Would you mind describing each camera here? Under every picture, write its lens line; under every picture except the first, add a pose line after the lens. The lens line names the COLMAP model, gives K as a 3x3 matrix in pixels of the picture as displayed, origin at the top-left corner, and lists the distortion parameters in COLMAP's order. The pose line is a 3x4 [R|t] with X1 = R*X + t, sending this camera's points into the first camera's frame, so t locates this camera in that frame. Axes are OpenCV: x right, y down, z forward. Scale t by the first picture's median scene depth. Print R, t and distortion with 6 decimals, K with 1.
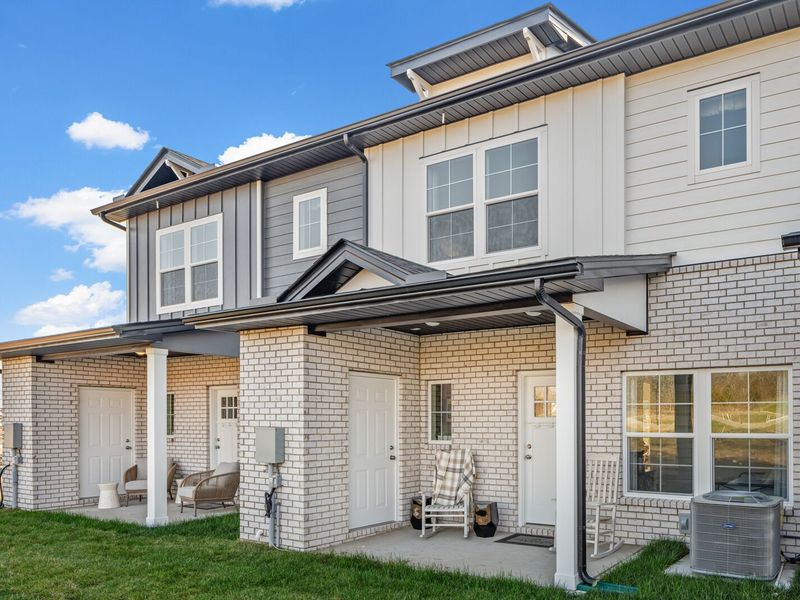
lens RADIAL K [[681.5, 0, 400.0], [0, 681.5, 300.0], [0, 0, 1]] dist [0.004312, 0.001237]
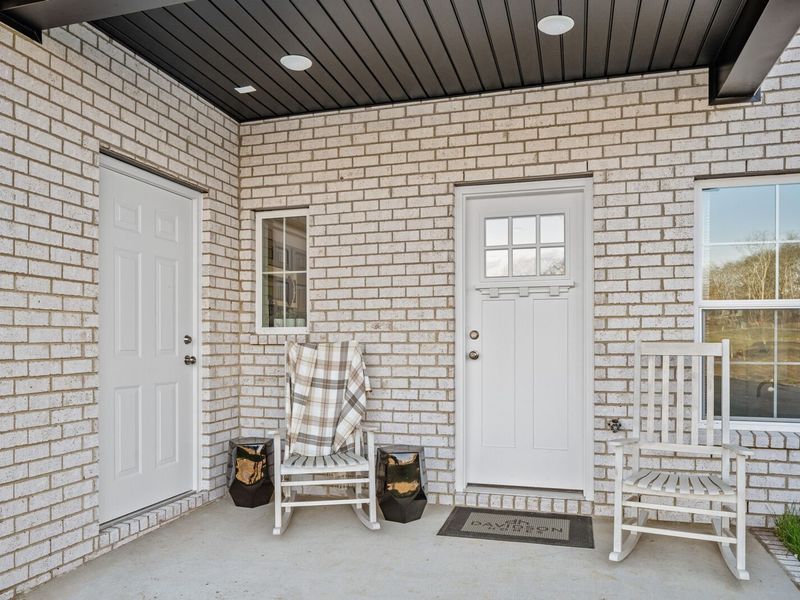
lens RADIAL K [[872.4, 0, 401.3], [0, 872.4, 286.6], [0, 0, 1]] dist [-0.011115, -0.004898]
pose [[0.956684, 0.016702, 0.290649, -0.048602], [-0.053411, 0.991477, 0.118831, 0.105584], [-0.286187, -0.129208, 0.949422, 0.408818]]
